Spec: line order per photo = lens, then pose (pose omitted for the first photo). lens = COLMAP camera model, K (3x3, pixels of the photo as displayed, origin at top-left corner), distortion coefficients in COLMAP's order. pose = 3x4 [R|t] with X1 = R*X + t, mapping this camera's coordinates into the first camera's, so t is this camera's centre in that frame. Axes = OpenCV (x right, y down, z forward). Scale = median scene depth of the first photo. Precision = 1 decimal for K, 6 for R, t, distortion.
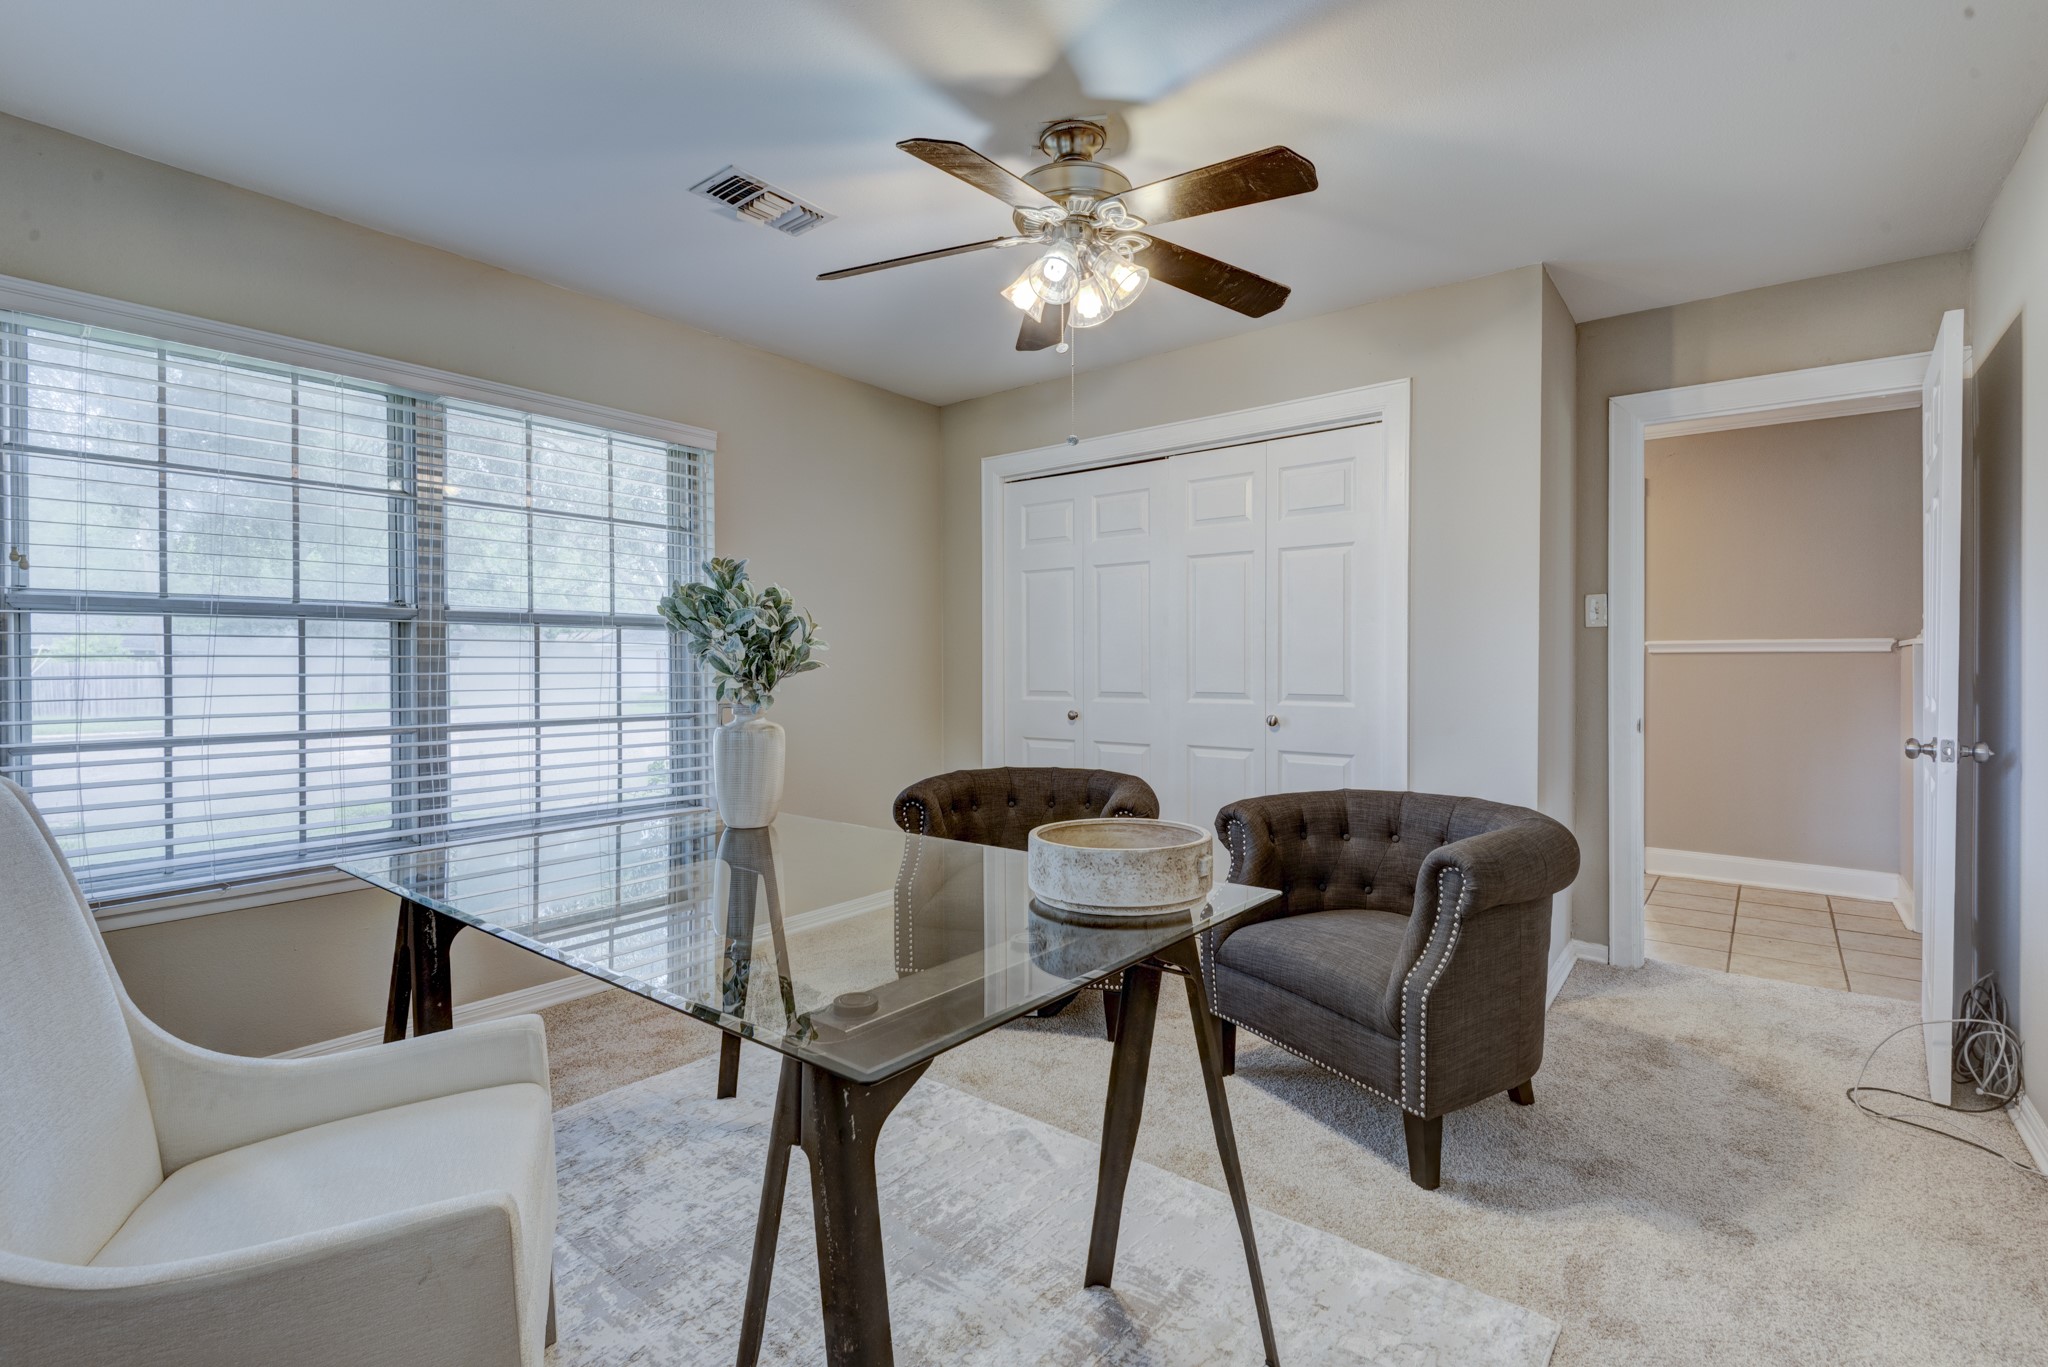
lens RADIAL K [[940.9, 0, 1028.1], [0, 940.9, 677.9], [0, 0, 1]] dist [0.002791, 0.000135]
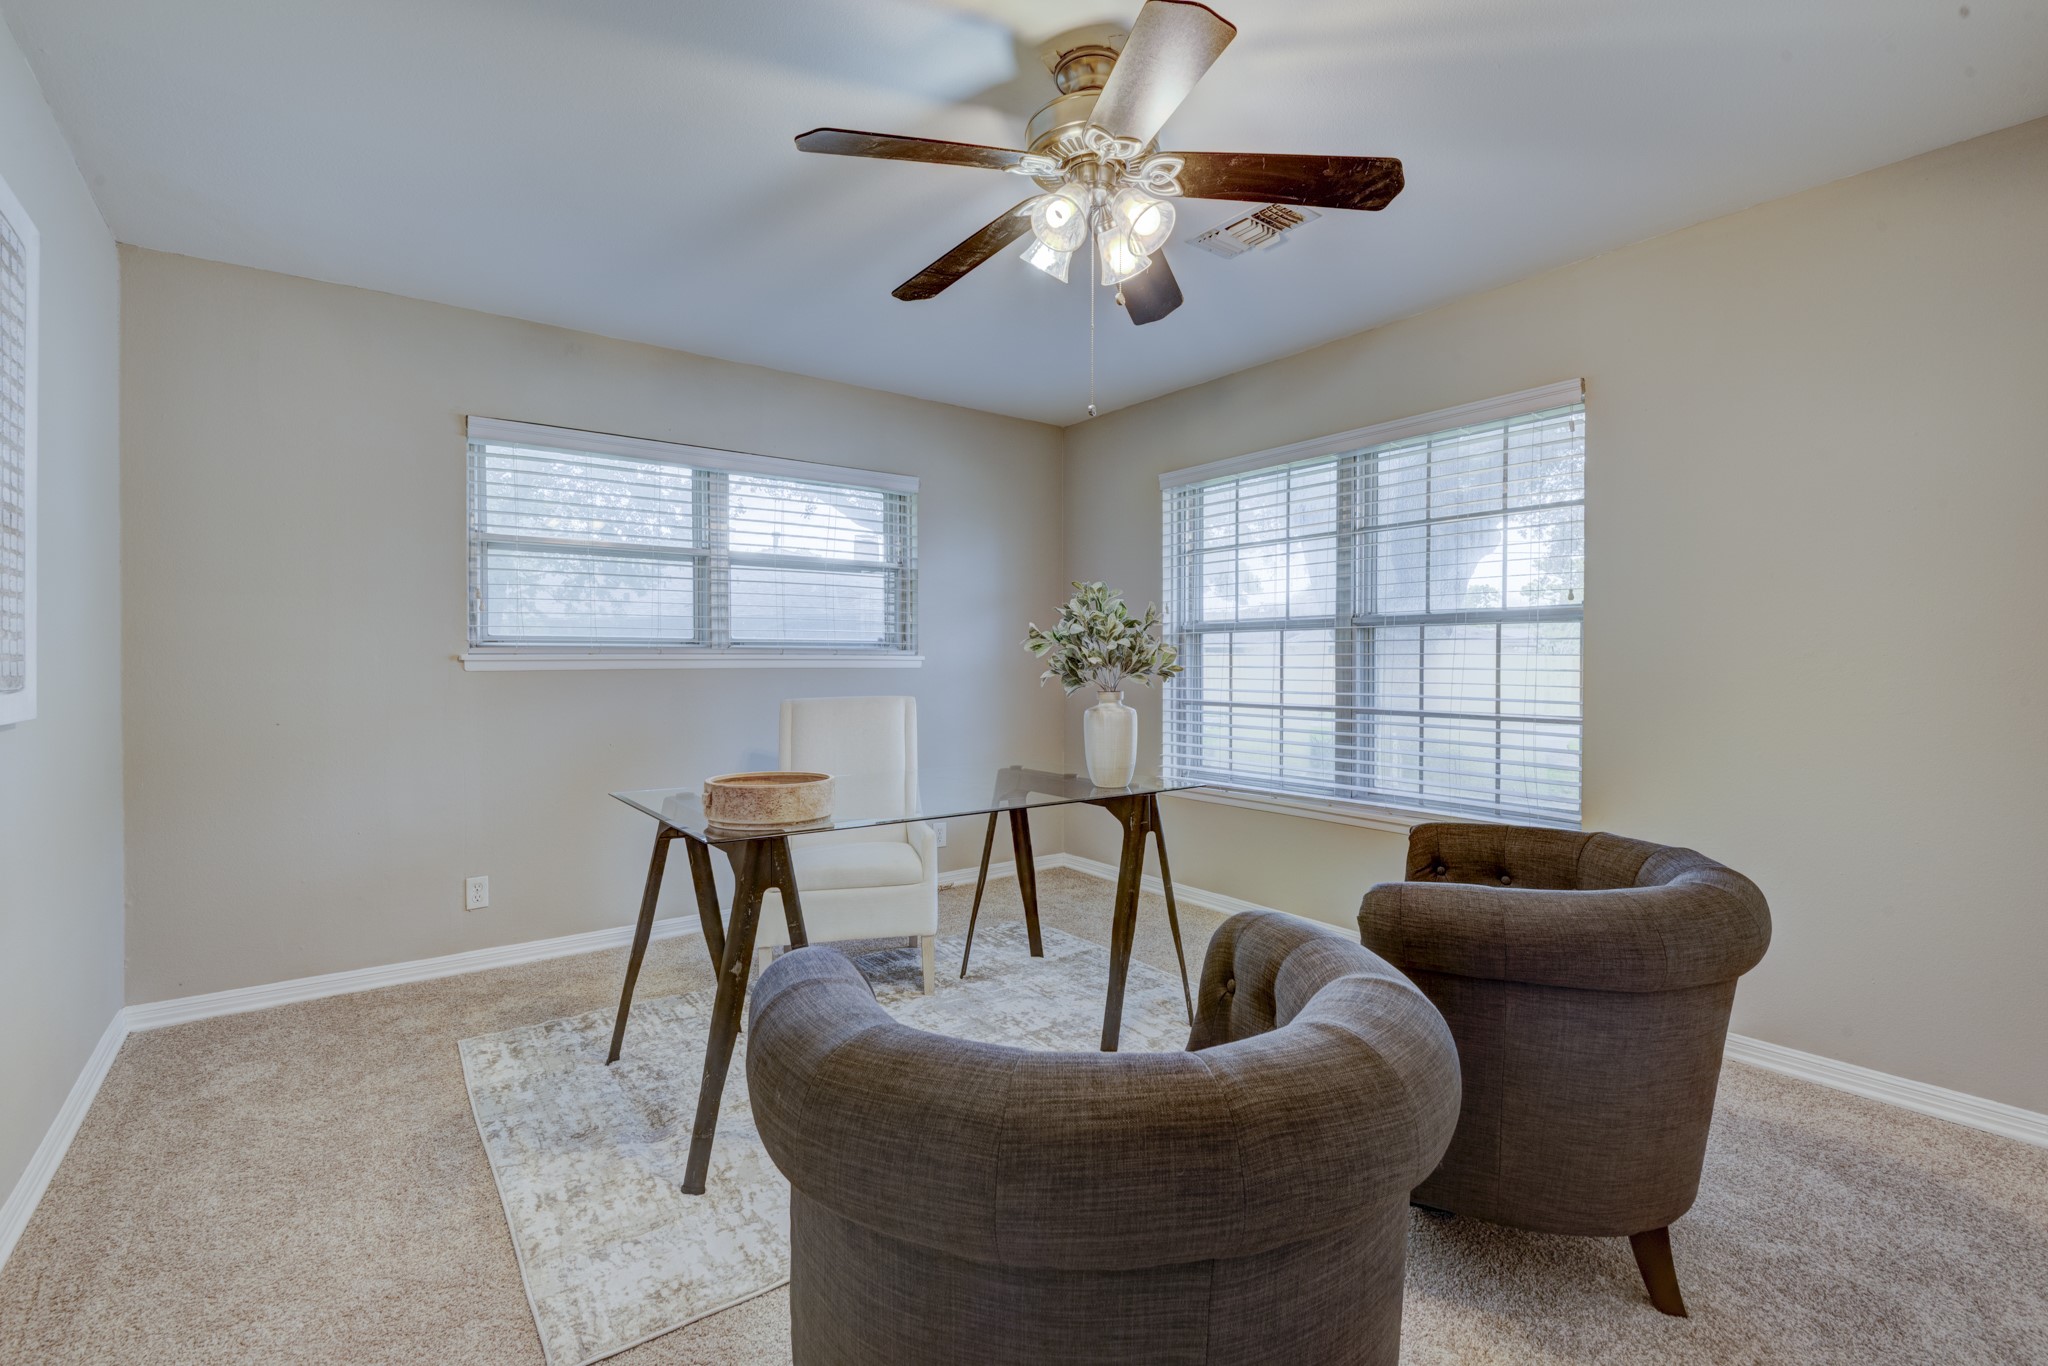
lens RADIAL K [[940.9, 0, 1030.6], [0, 940.9, 668.2], [0, 0, 1]] dist [0.002791, 0.000135]
pose [[-0.268484, 0.009629, -0.963236, 0.680212], [-0.016420, 0.999759, 0.014571, -0.014070], [0.963144, 0.019728, -0.268261, 0.862817]]
